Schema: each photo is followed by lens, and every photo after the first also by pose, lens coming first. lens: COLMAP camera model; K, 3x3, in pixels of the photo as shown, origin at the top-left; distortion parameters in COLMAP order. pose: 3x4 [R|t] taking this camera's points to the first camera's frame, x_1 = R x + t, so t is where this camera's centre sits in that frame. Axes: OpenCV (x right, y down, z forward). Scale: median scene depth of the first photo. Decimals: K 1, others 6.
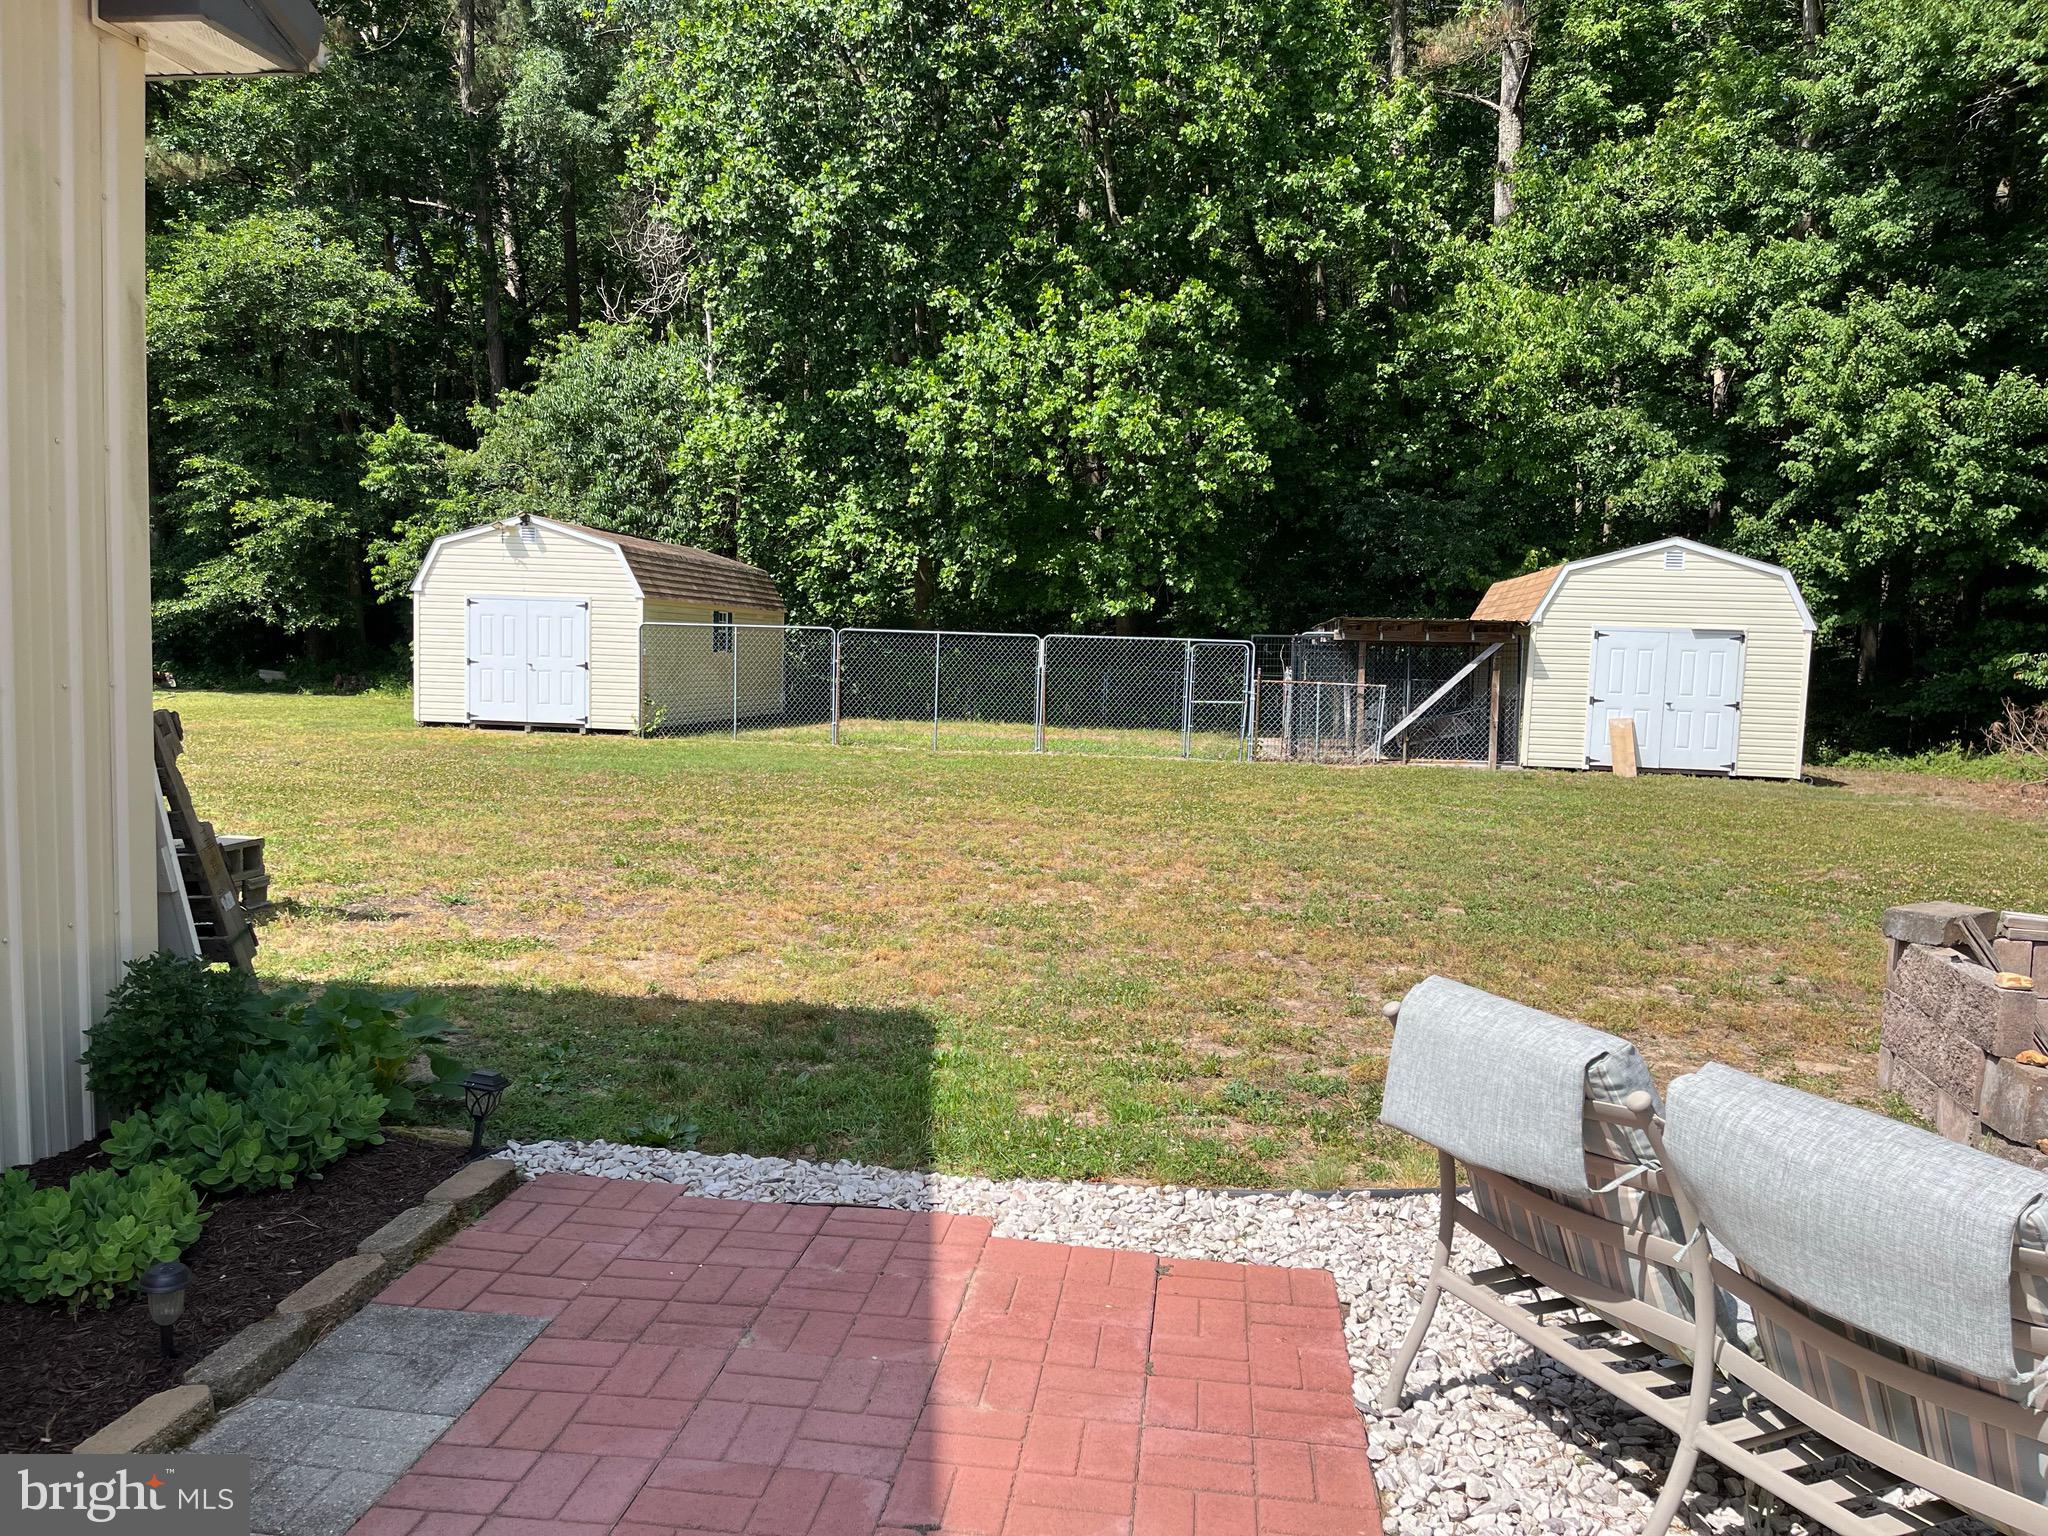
lens RADIAL K [[1540.5, 0, 1031.7], [0, 1540.5, 772.9], [0, 0, 1]] dist [0.080049, -0.098836]
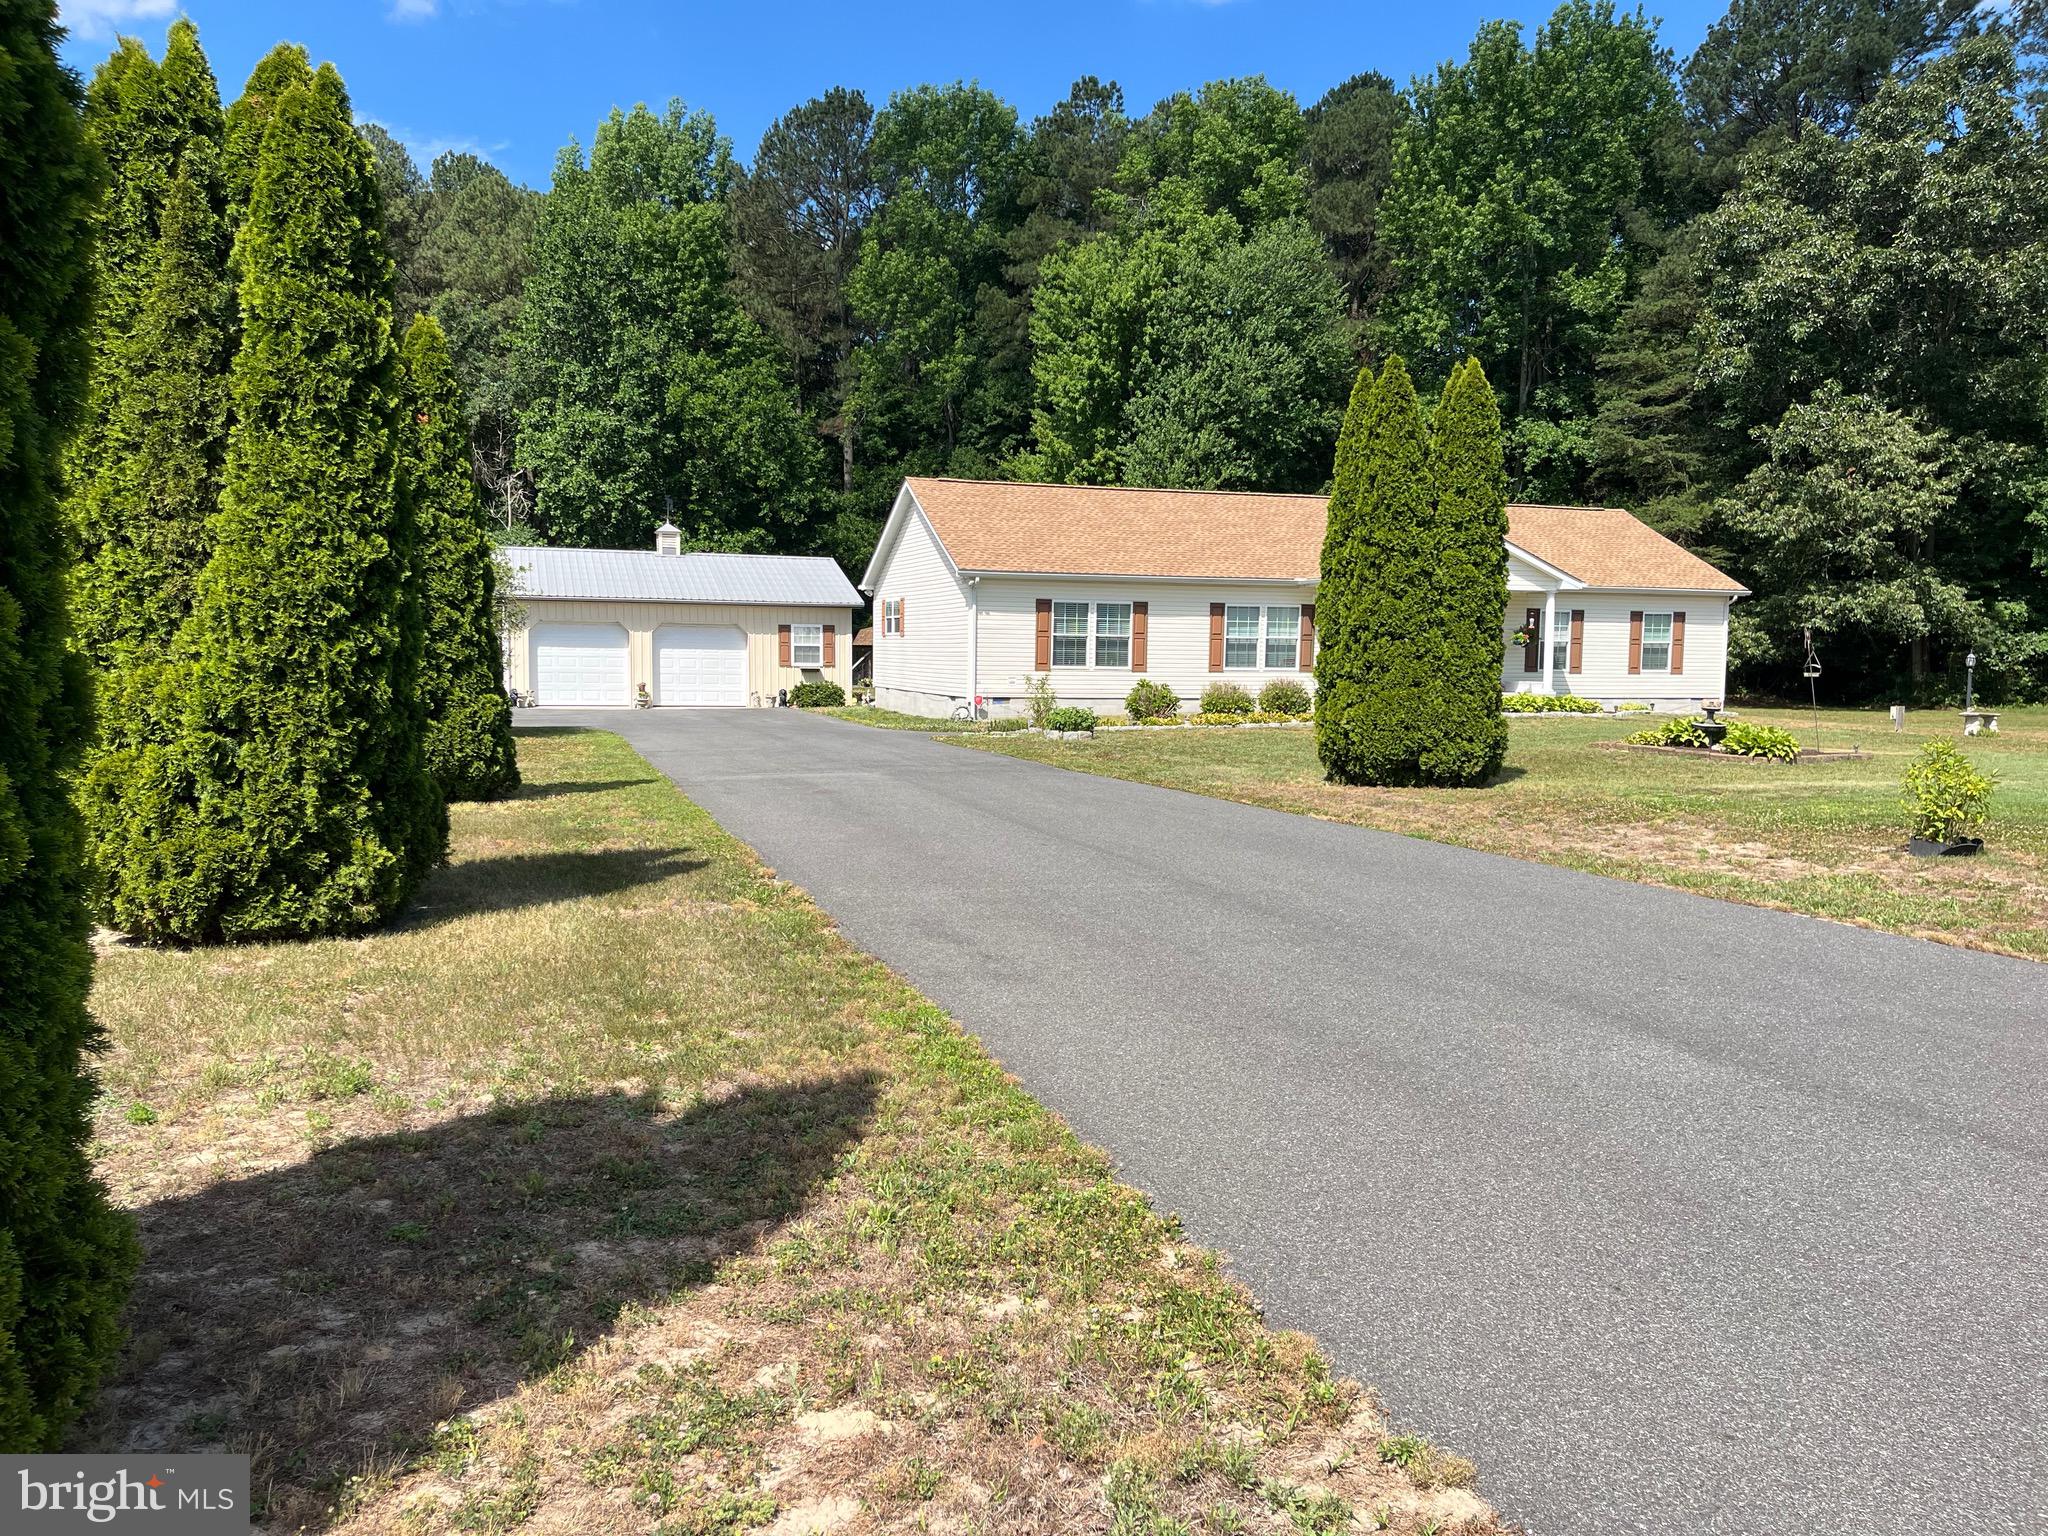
lens RADIAL K [[1540.5, 0, 1031.7], [0, 1540.5, 772.9], [0, 0, 1]] dist [0.080049, -0.098836]
pose [[0.899920, -0.049076, 0.433285, -0.711287], [0.047363, 0.998769, 0.014755, 0.124927], [-0.433475, 0.007243, 0.901136, -1.827891]]
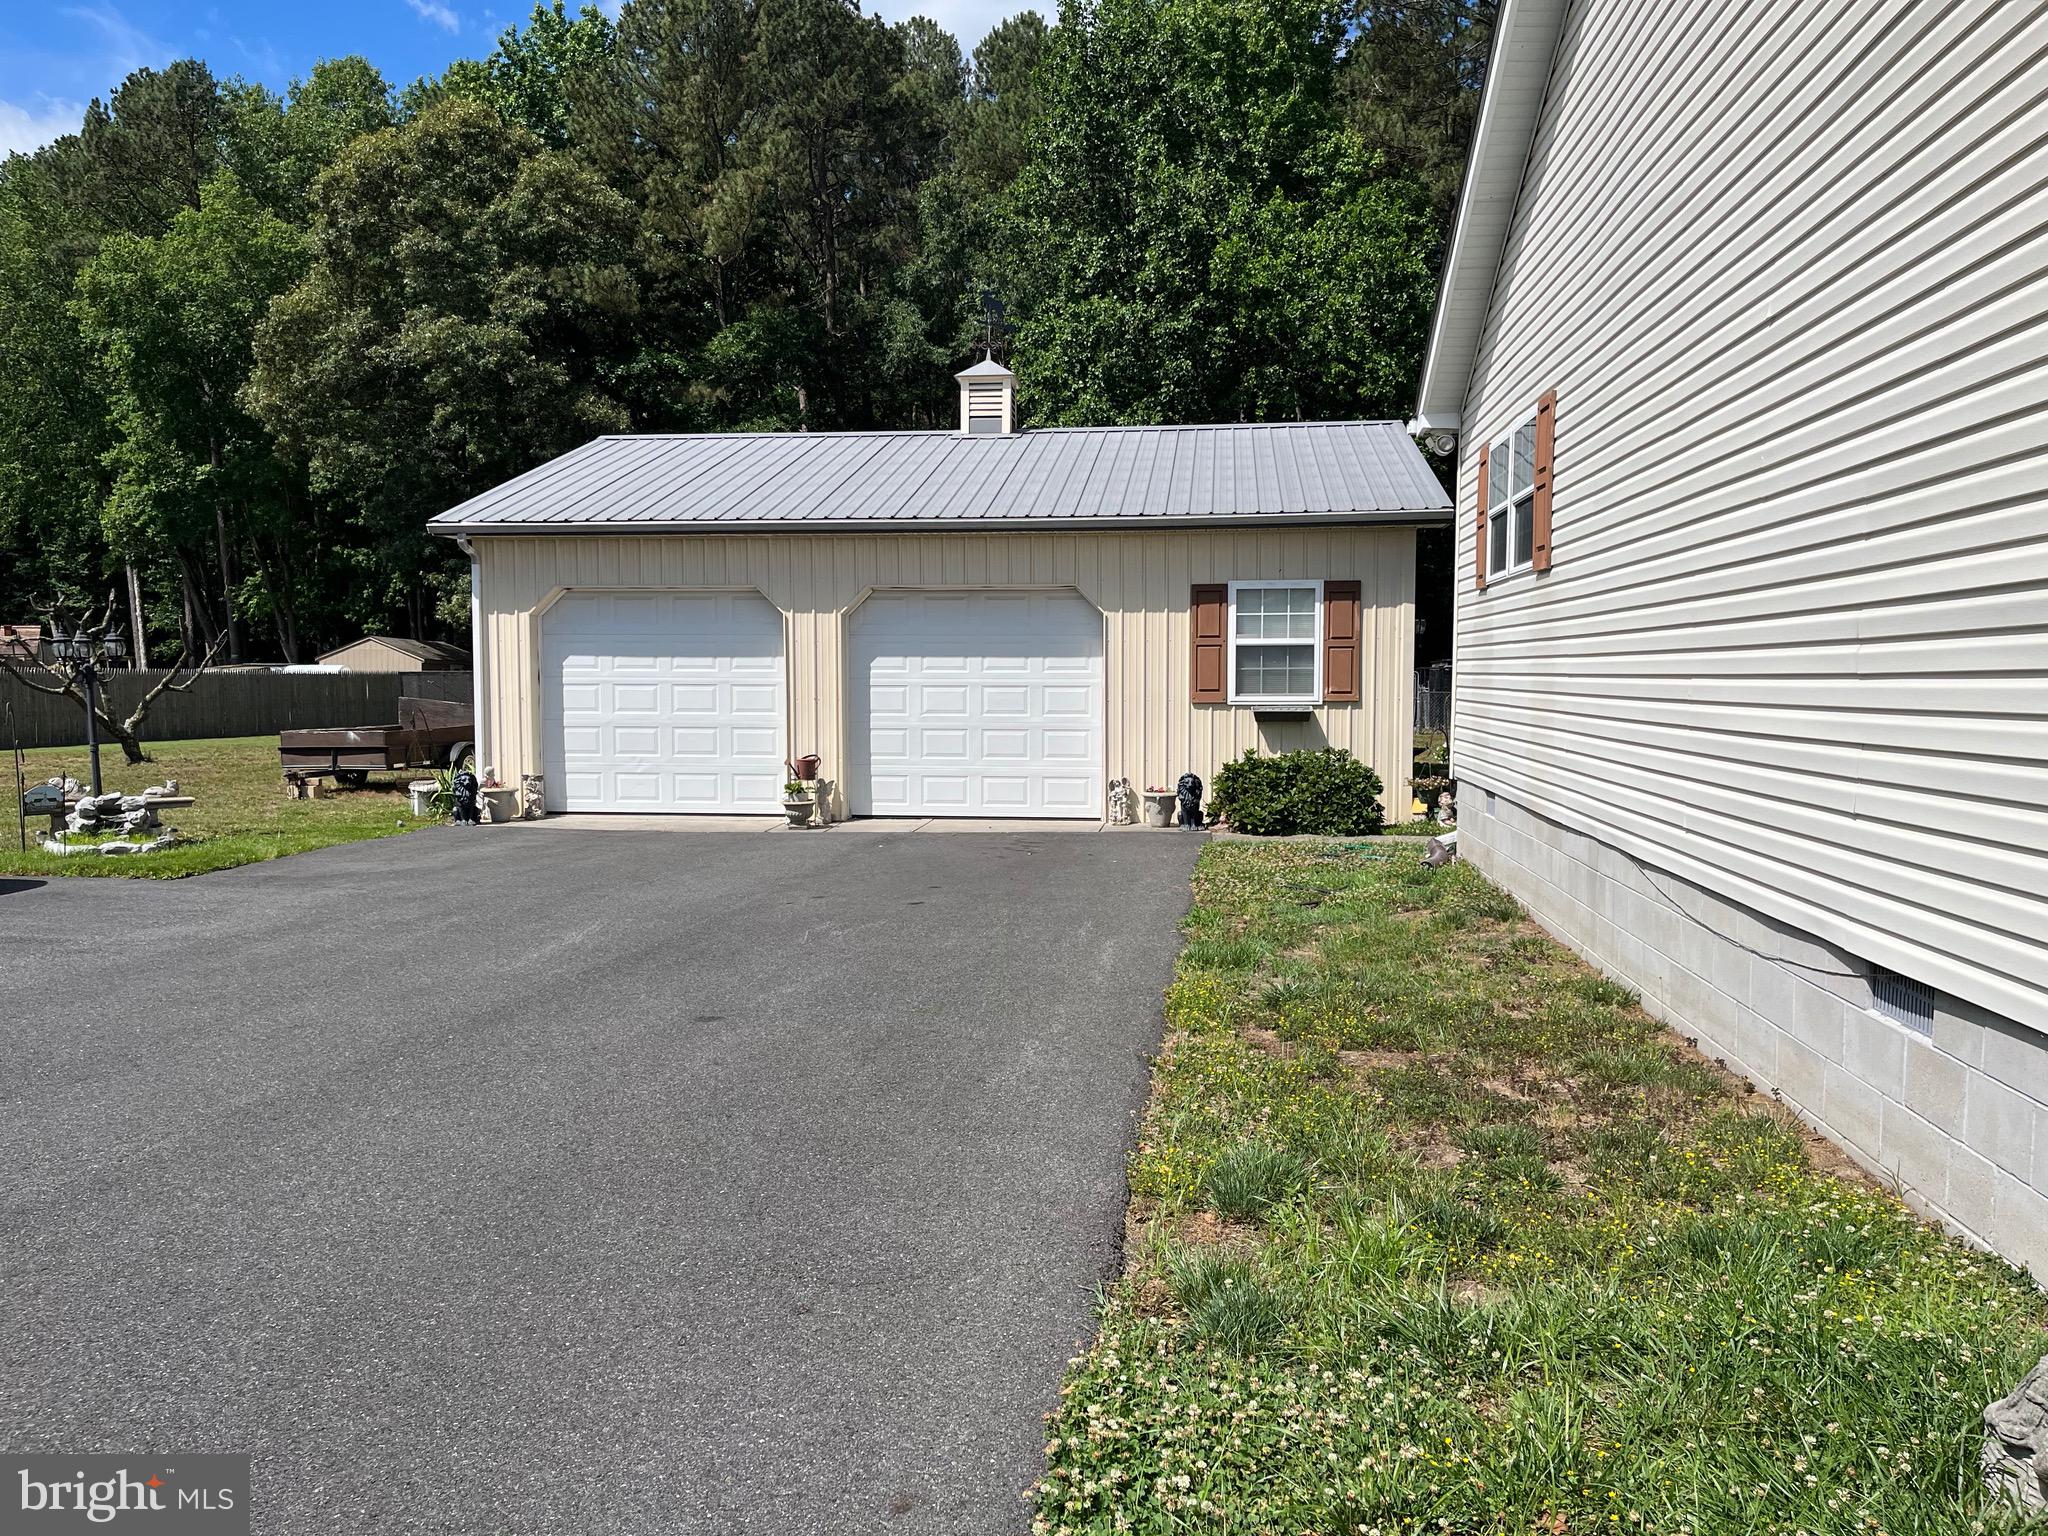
lens RADIAL K [[1540.5, 0, 1031.7], [0, 1540.5, 772.9], [0, 0, 1]] dist [0.080049, -0.098836]
pose [[0.999661, -0.026020, -0.000699, -0.273860], [0.026000, 0.999456, -0.020294, 0.054109], [0.001226, 0.020269, 0.999794, -0.742482]]
